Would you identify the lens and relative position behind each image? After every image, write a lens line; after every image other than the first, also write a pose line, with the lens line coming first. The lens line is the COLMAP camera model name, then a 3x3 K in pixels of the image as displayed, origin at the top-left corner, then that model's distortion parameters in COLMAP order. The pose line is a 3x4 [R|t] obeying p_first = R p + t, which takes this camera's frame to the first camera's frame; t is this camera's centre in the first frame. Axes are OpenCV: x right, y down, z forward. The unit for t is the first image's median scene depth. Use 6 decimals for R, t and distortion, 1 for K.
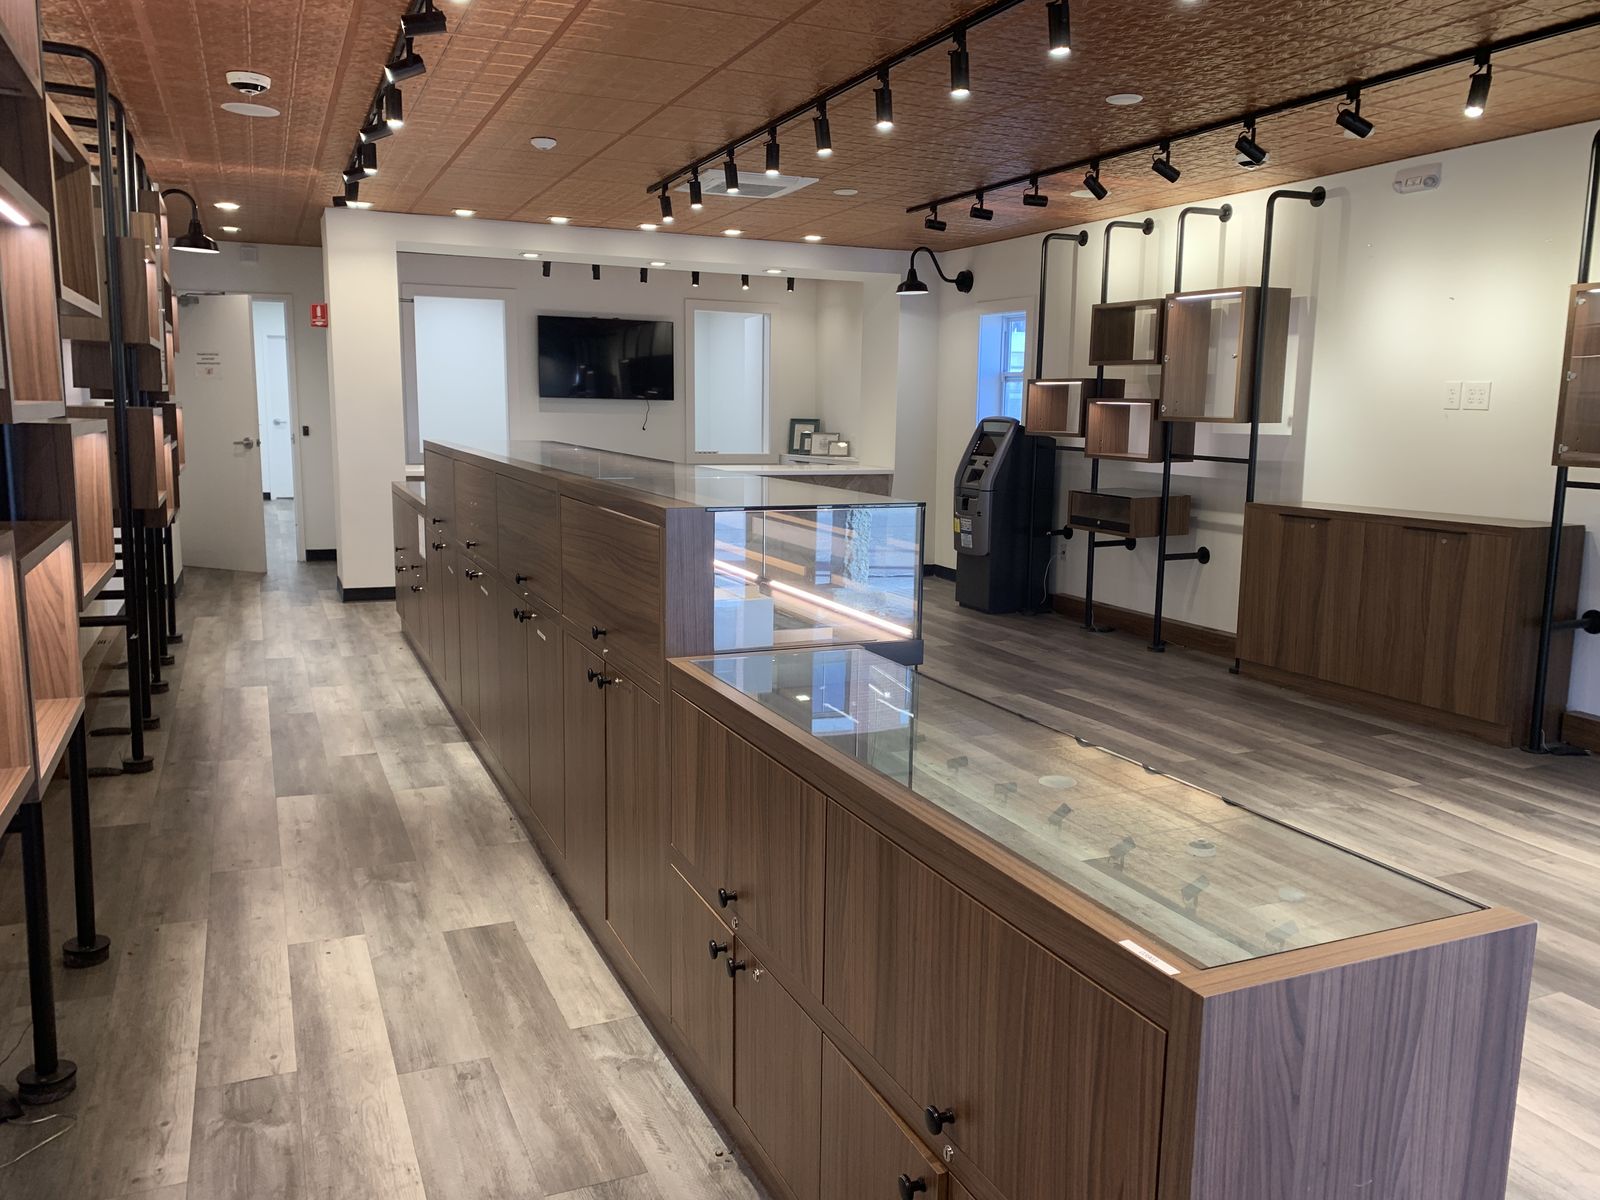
lens RADIAL K [[1292.0, 0, 800.0], [0, 1292.0, 600.0], [0, 0, 1]] dist [0.055707, -0.003687]
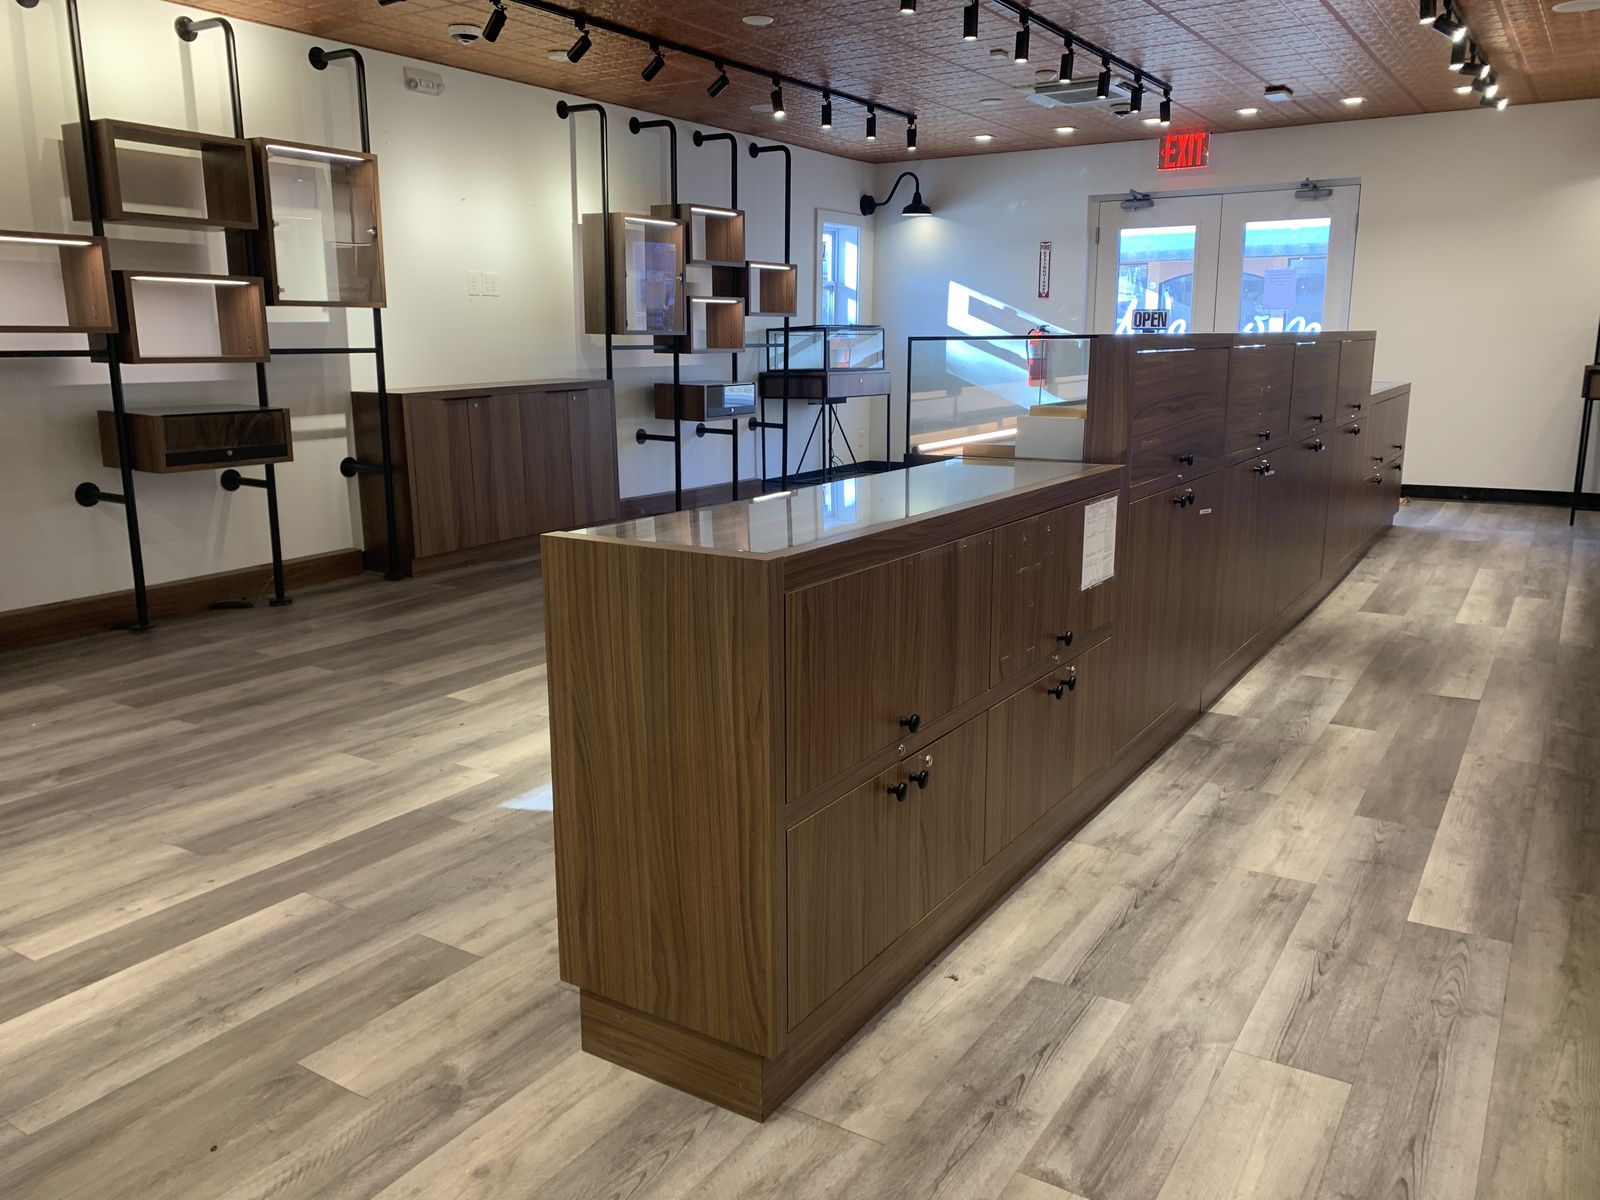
lens RADIAL K [[1237.3, 0, 817.1], [0, 1237.3, 601.9], [0, 0, 1]] dist [0.053943, -0.004256]
pose [[-0.583408, -0.184460, 0.790955, -0.729426], [0.118347, 0.944165, 0.307483, -0.222958], [-0.803510, 0.272995, -0.529003, 1.628669]]
